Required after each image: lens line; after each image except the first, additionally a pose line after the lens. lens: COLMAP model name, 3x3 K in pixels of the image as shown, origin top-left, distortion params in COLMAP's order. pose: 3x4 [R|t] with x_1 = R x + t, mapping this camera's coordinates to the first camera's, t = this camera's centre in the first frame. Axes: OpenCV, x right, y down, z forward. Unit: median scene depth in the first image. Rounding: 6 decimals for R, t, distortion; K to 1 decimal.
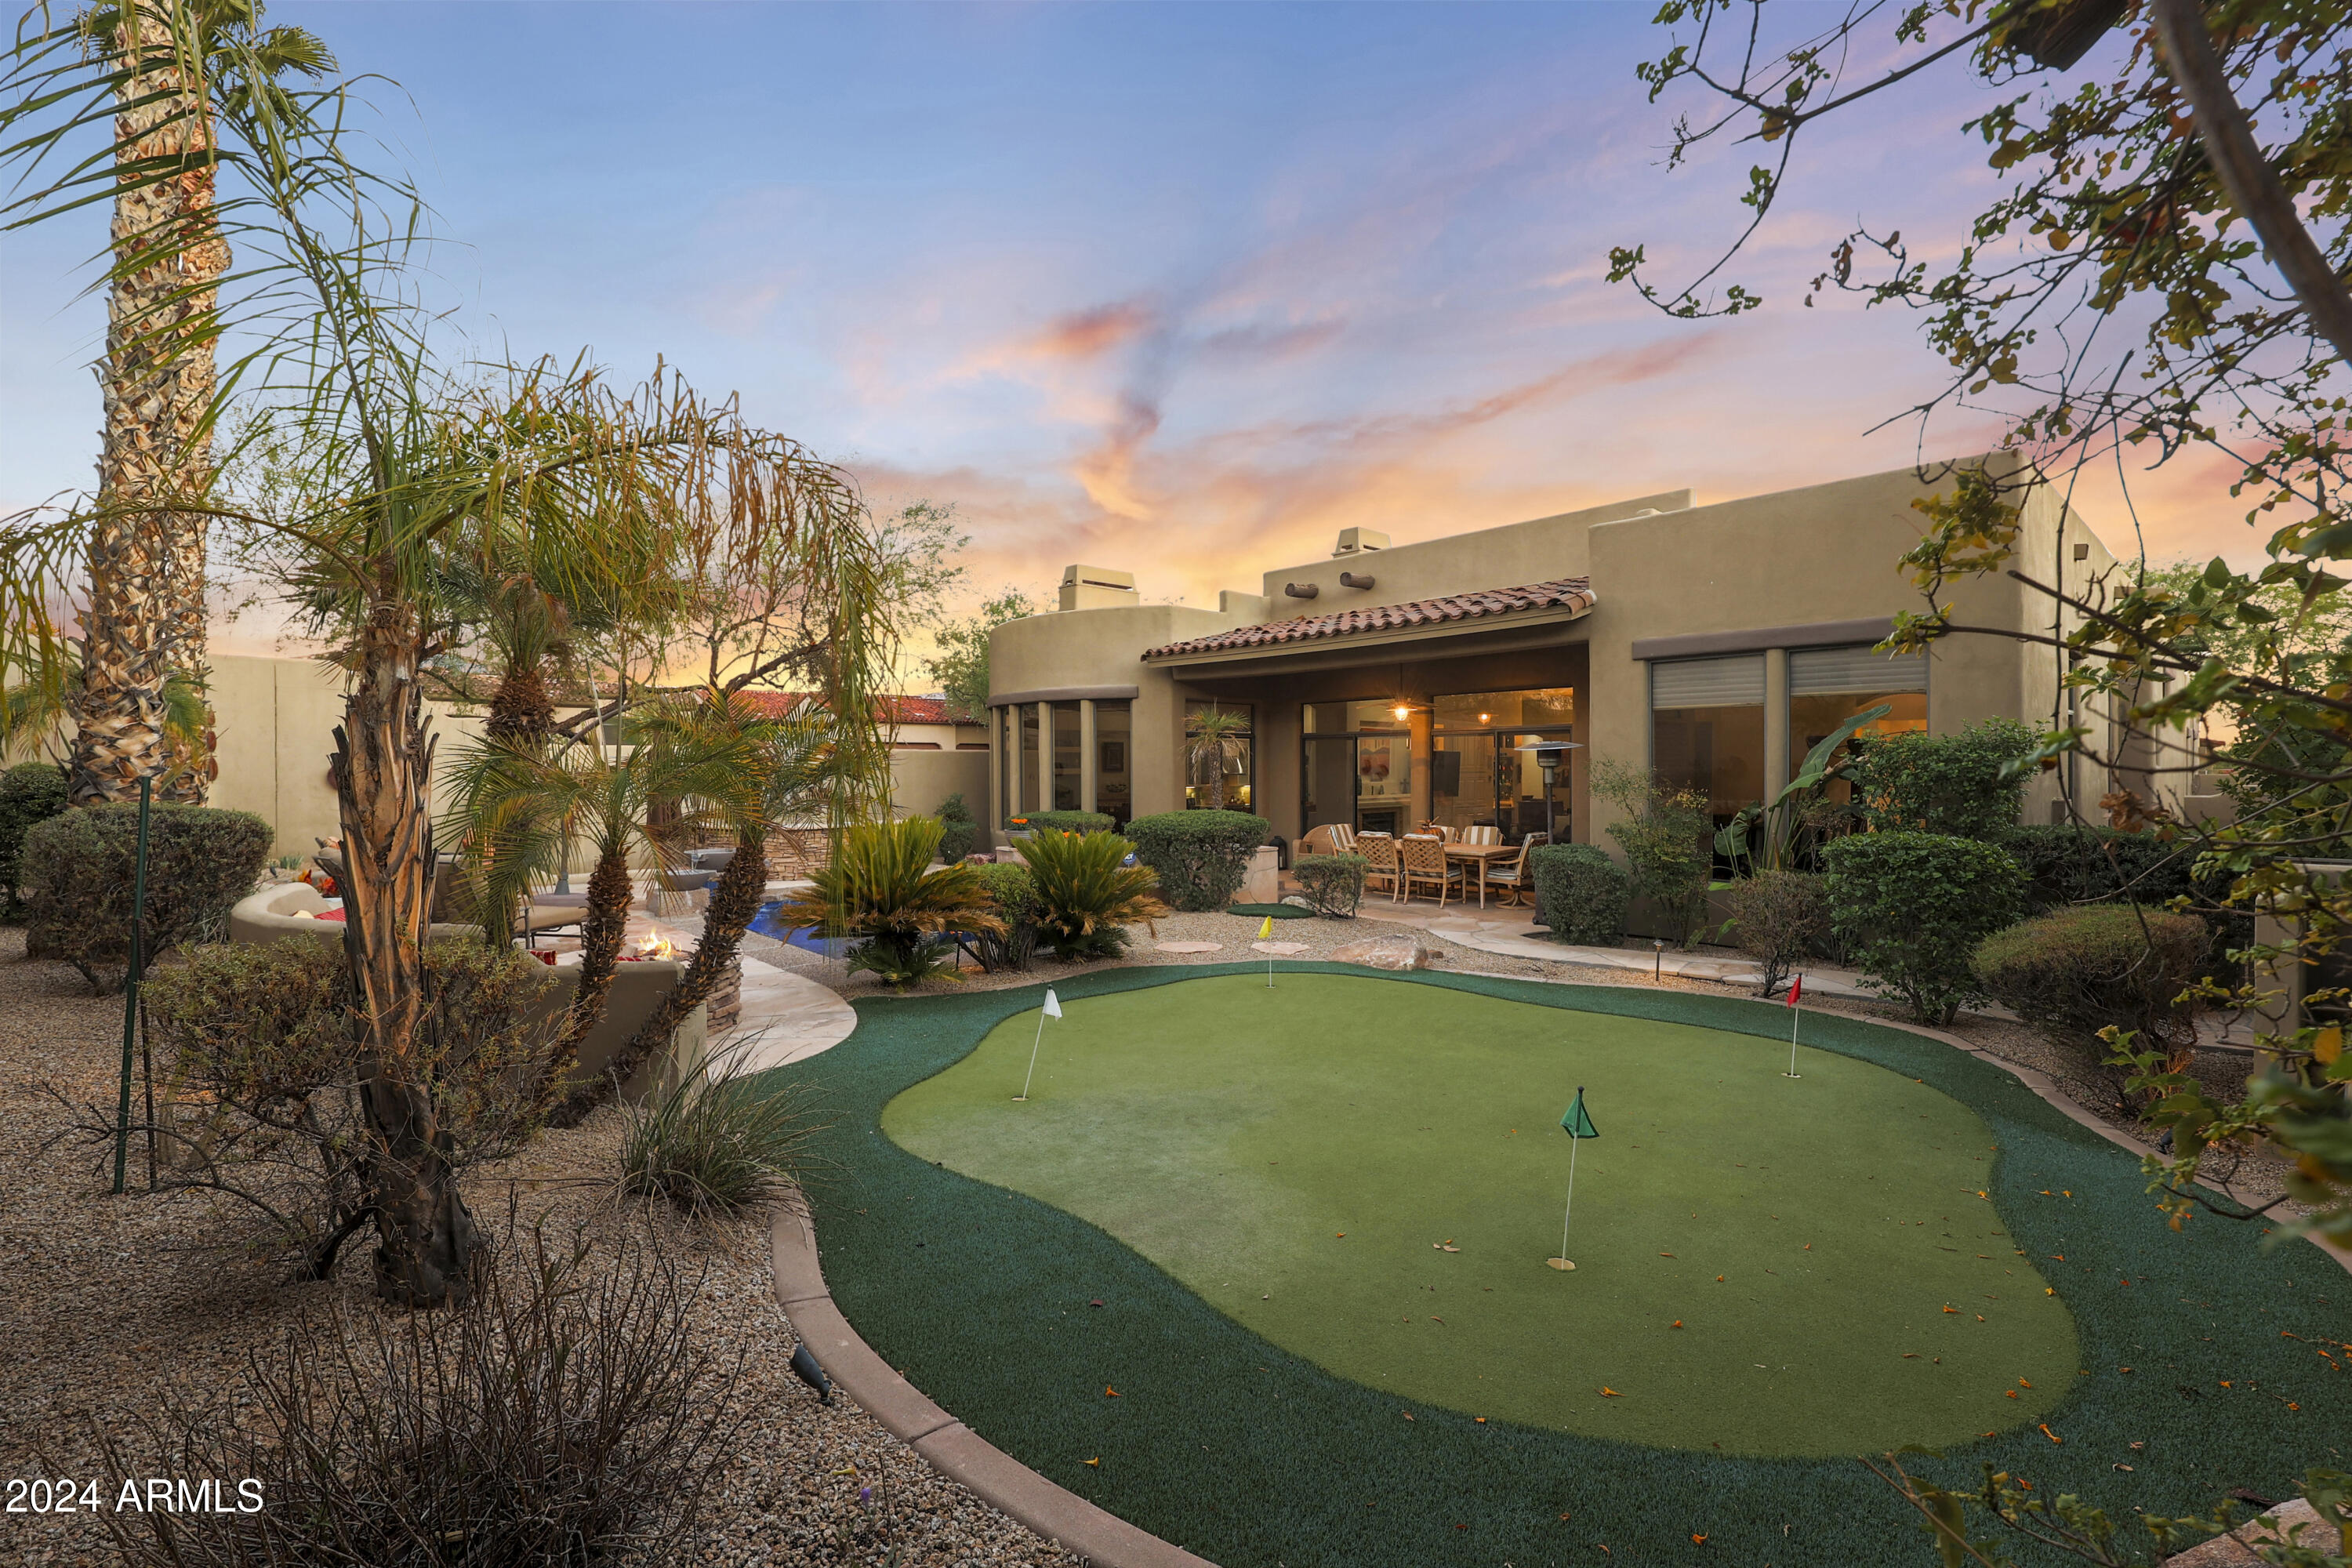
lens RADIAL K [[1014.4, 0, 1173.4], [0, 1014.4, 784.7], [0, 0, 1]] dist [-0.017858, -0.000052]
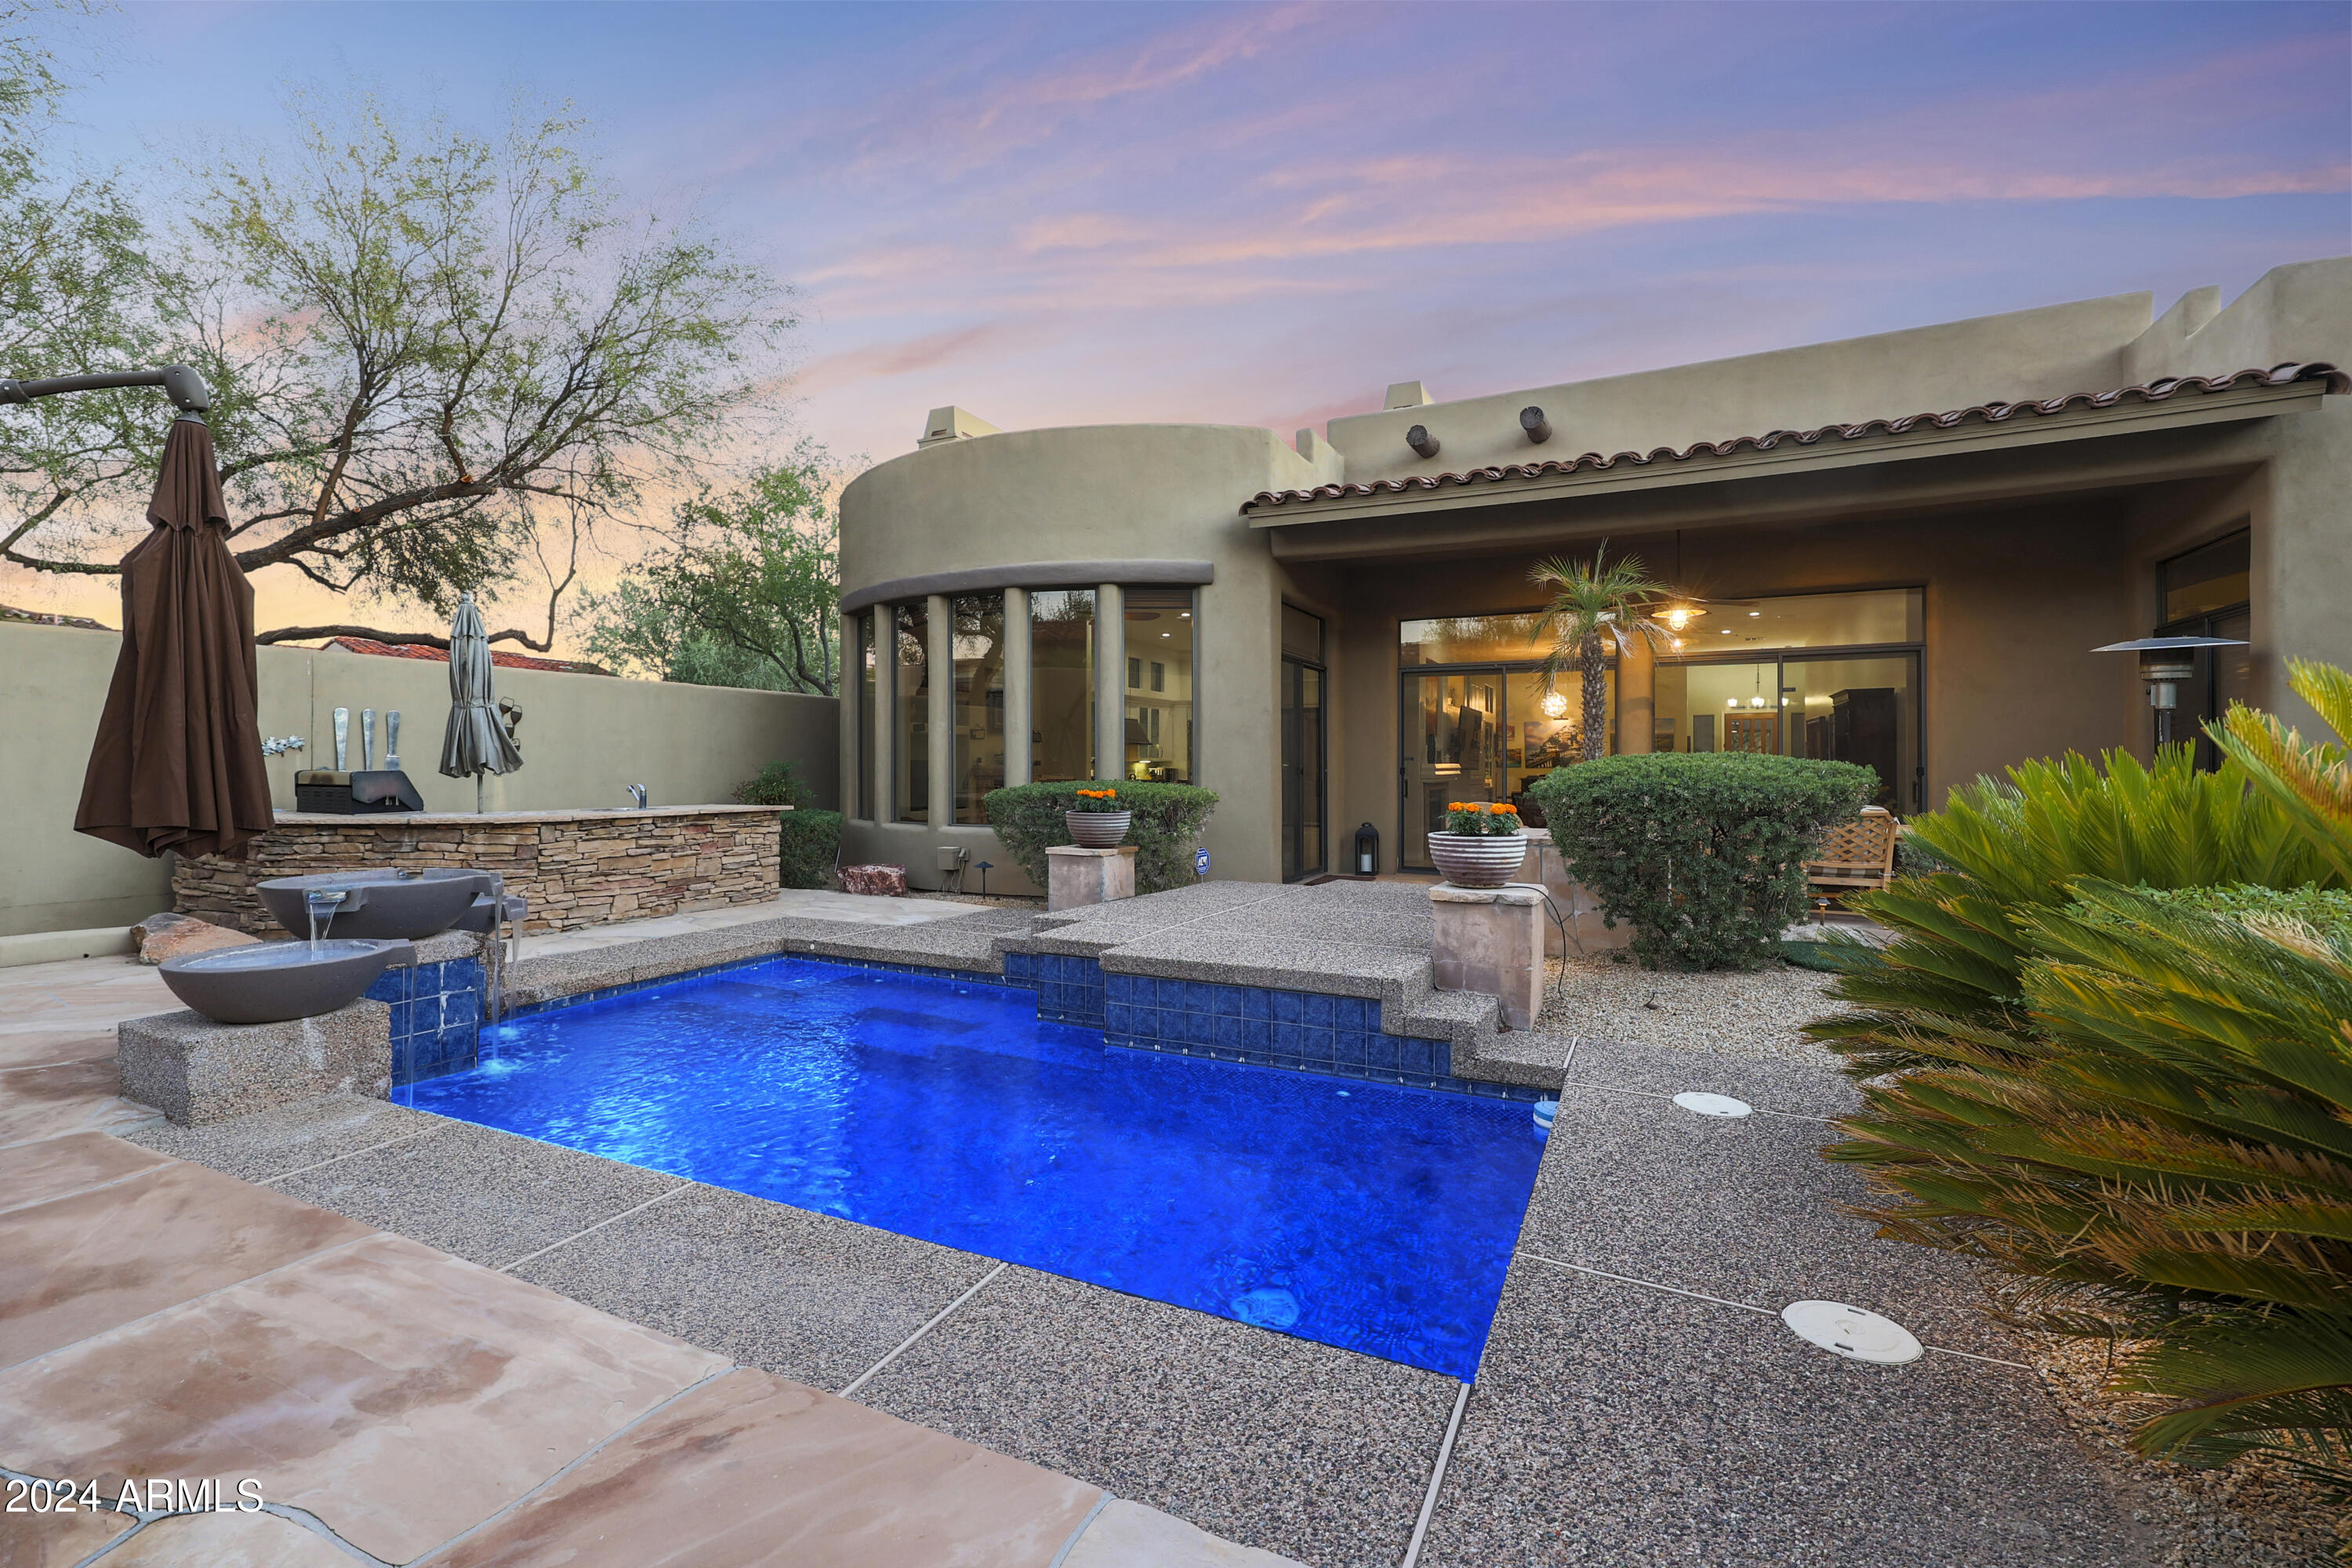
lens RADIAL K [[1014.4, 0, 1174.5], [0, 1014.4, 777.4], [0, 0, 1]] dist [-0.017858, -0.000052]
pose [[0.928856, -0.002475, 0.370433, -0.268673], [0.003857, 0.999988, -0.002992, 0.026154], [-0.370421, 0.004208, 0.928854, 0.475314]]
